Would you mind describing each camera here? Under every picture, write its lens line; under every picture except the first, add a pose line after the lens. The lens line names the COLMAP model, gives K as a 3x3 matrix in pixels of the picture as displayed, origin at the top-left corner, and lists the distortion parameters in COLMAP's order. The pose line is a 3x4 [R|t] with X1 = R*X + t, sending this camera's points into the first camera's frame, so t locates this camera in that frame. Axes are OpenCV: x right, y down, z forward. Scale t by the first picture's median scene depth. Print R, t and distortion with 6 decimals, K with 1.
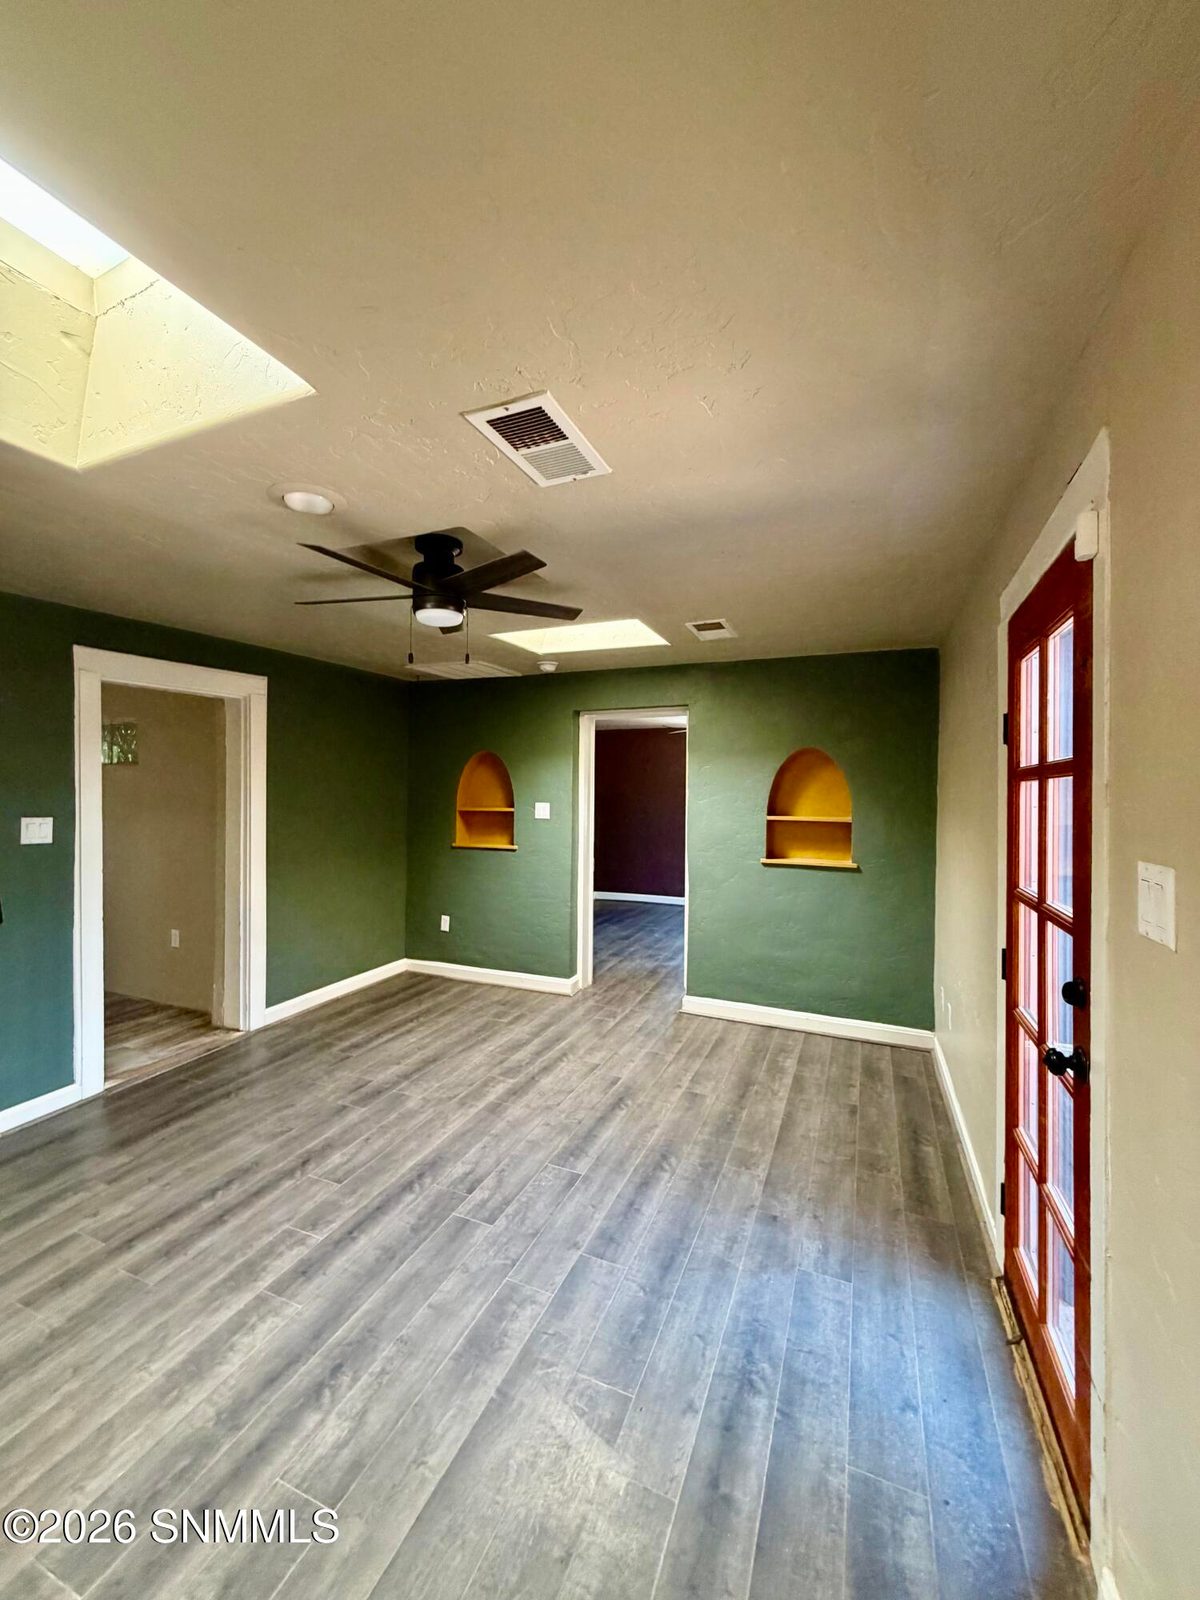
lens RADIAL K [[636.3, 0, 599.8], [0, 636.3, 797.0], [0, 0, 1]] dist [0.000501, 0.000231]
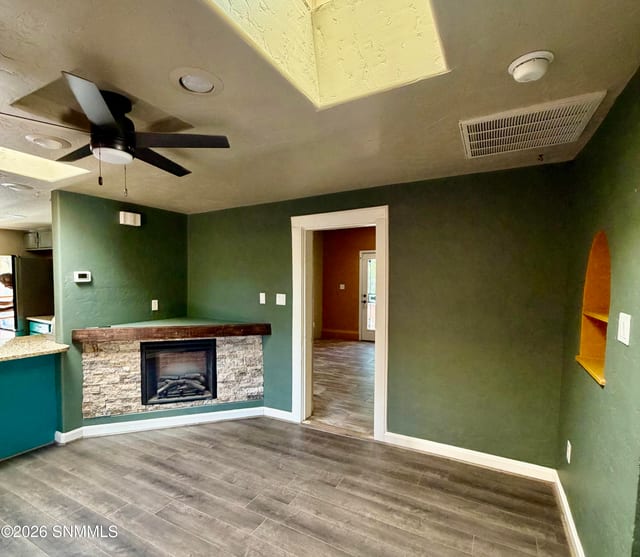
lens RADIAL K [[337.7, 0, 316.9], [0, 337.7, 293.1], [0, 0, 1]] dist [0.002005, -0.000310]
pose [[-0.095354, 0.039470, -0.994661, 0.268535], [-0.017317, 0.998997, 0.041302, -0.018698], [0.995293, 0.021163, -0.094575, 0.941766]]
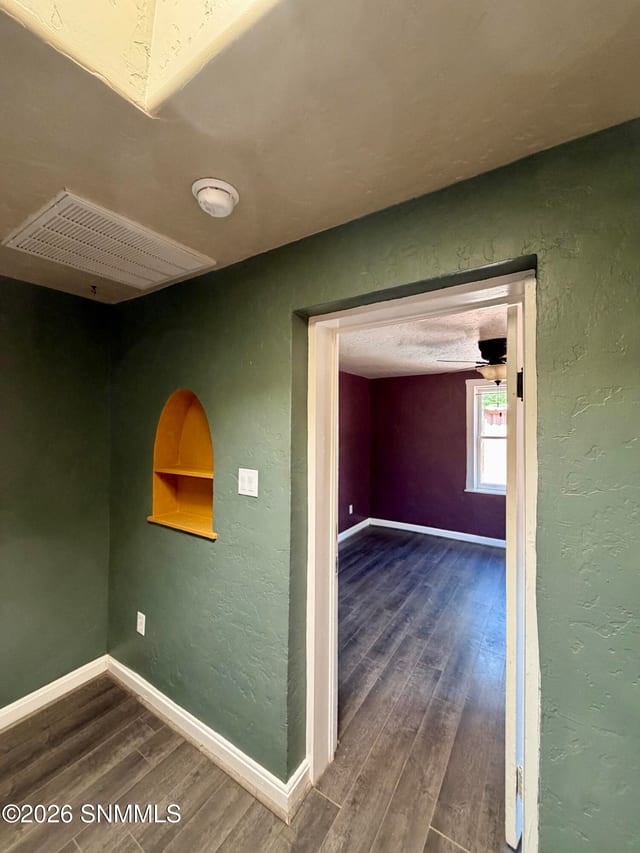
lens RADIAL K [[339.2, 0, 319.9], [0, 339.2, 424.9], [0, 0, 1]] dist [0.000501, 0.000231]
pose [[0.982753, -0.002243, -0.184909, 0.044634], [-0.000350, 0.999902, -0.013989, -0.034516], [0.184922, 0.013813, 0.982656, 0.849109]]
